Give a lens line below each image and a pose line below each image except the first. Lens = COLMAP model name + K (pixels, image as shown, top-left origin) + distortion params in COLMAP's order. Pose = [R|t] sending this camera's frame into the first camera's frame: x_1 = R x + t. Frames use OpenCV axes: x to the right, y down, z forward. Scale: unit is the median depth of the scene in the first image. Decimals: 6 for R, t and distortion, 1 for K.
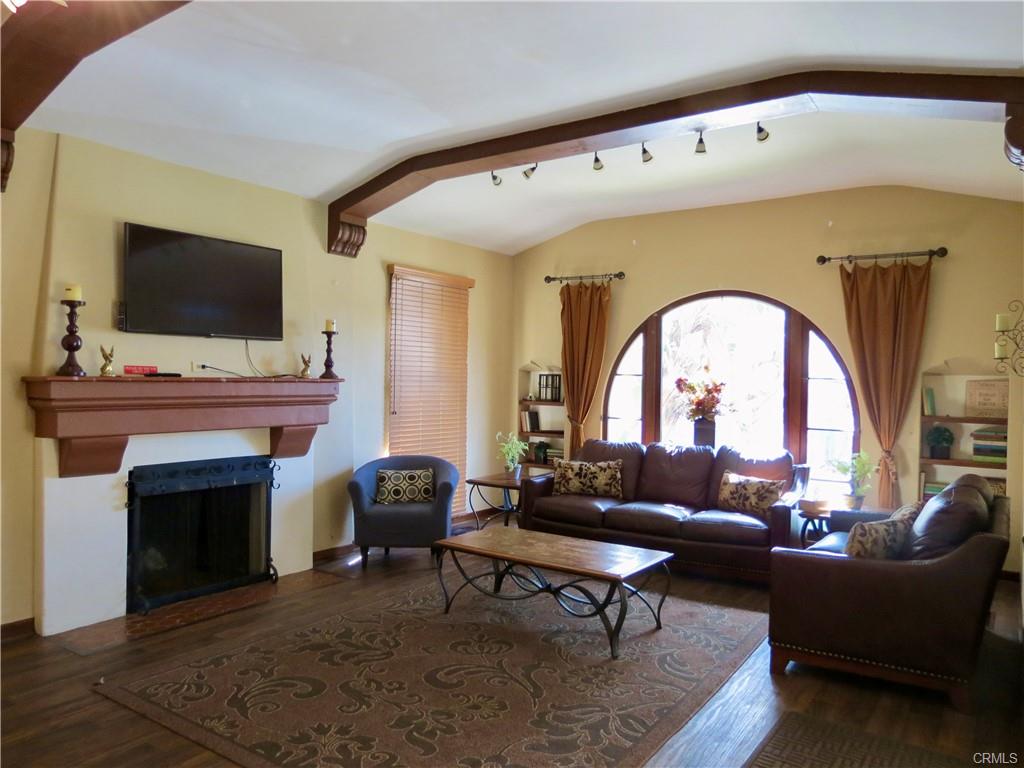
lens RADIAL K [[714.4, 0, 494.7], [0, 714.4, 388.2], [0, 0, 1]] dist [-0.008569, -0.038240]
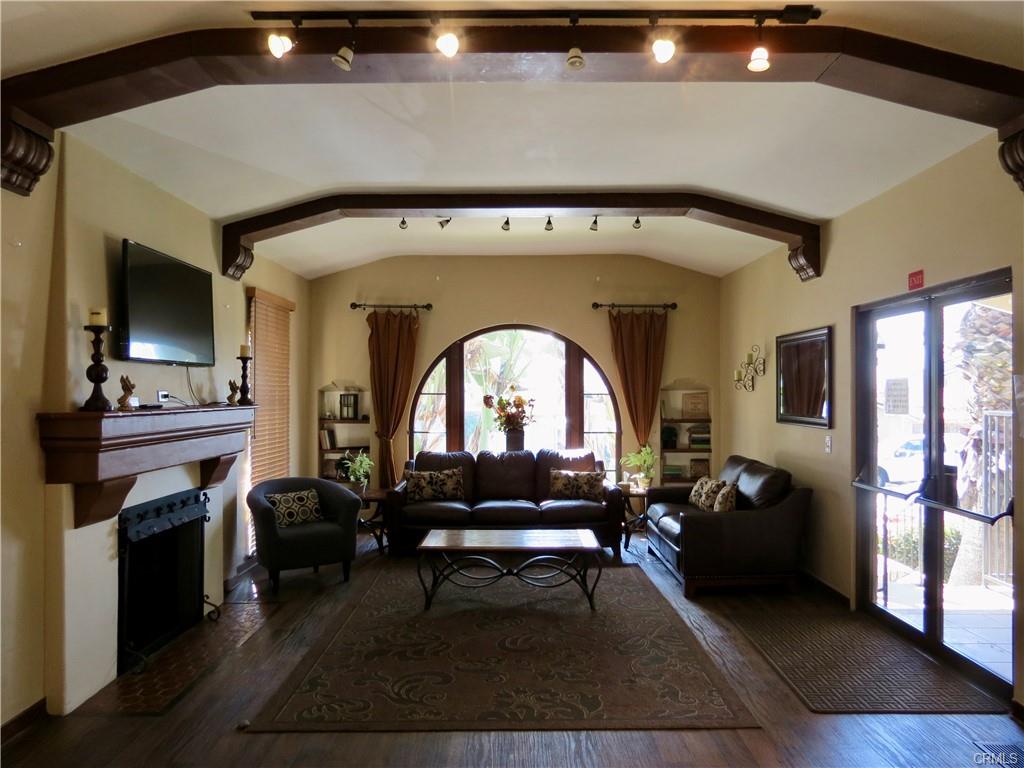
lens RADIAL K [[714.4, 0, 494.7], [0, 714.4, 388.2], [0, 0, 1]] dist [-0.008569, -0.038240]
pose [[0.830321, -0.014940, 0.557084, -0.478380], [0.025083, 0.999629, -0.010577, -0.016802], [-0.556720, 0.022756, 0.830389, -0.007903]]
